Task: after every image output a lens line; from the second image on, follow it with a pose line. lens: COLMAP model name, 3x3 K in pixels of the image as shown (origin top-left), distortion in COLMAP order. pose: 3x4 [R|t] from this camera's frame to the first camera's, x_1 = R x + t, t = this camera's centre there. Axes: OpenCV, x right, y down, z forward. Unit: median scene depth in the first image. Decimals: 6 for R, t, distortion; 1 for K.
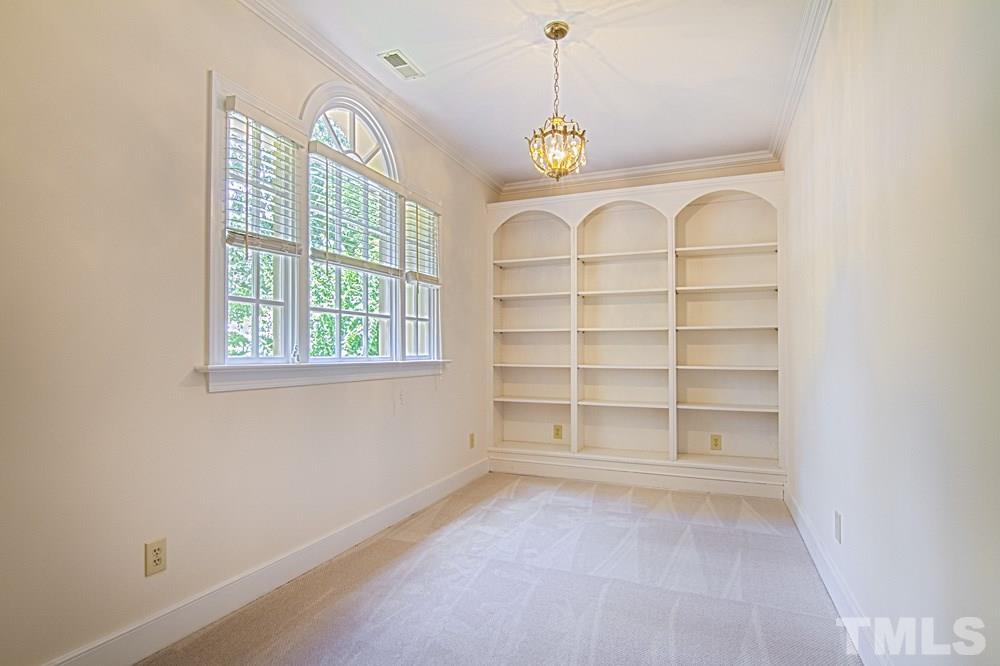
lens RADIAL K [[520.1, 0, 502.7], [0, 520.1, 338.9], [0, 0, 1]] dist [-0.016803, -0.004134]
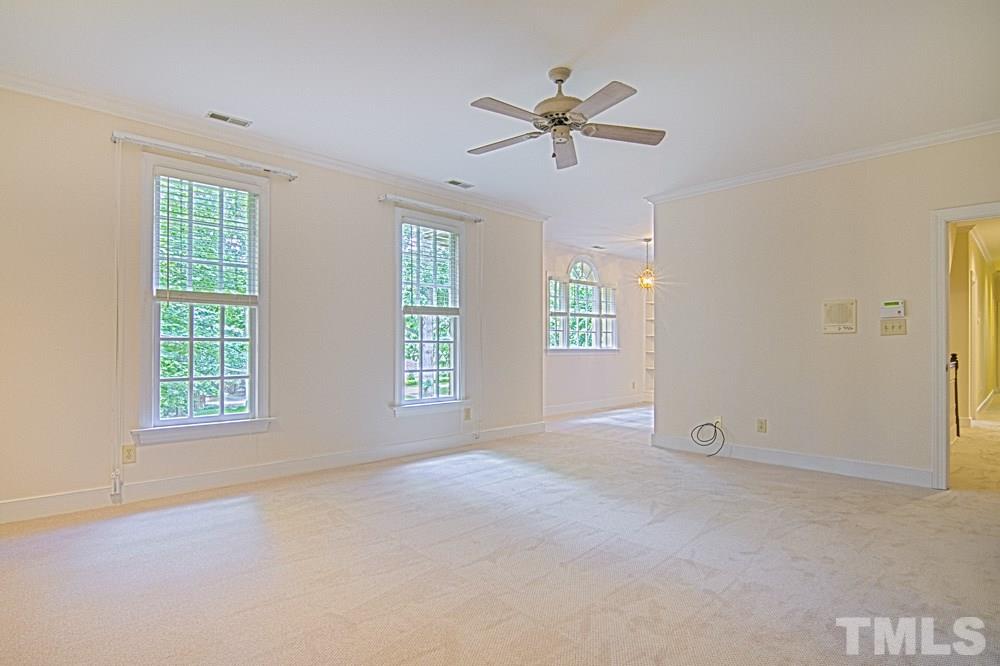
lens RADIAL K [[520.1, 0, 502.2], [0, 520.1, 334.7], [0, 0, 1]] dist [-0.016803, -0.004134]
pose [[0.912073, 0.006020, -0.409984, 0.417462], [-0.002567, 0.999956, 0.008972, -0.049570], [0.410020, -0.007131, 0.912049, -1.549512]]
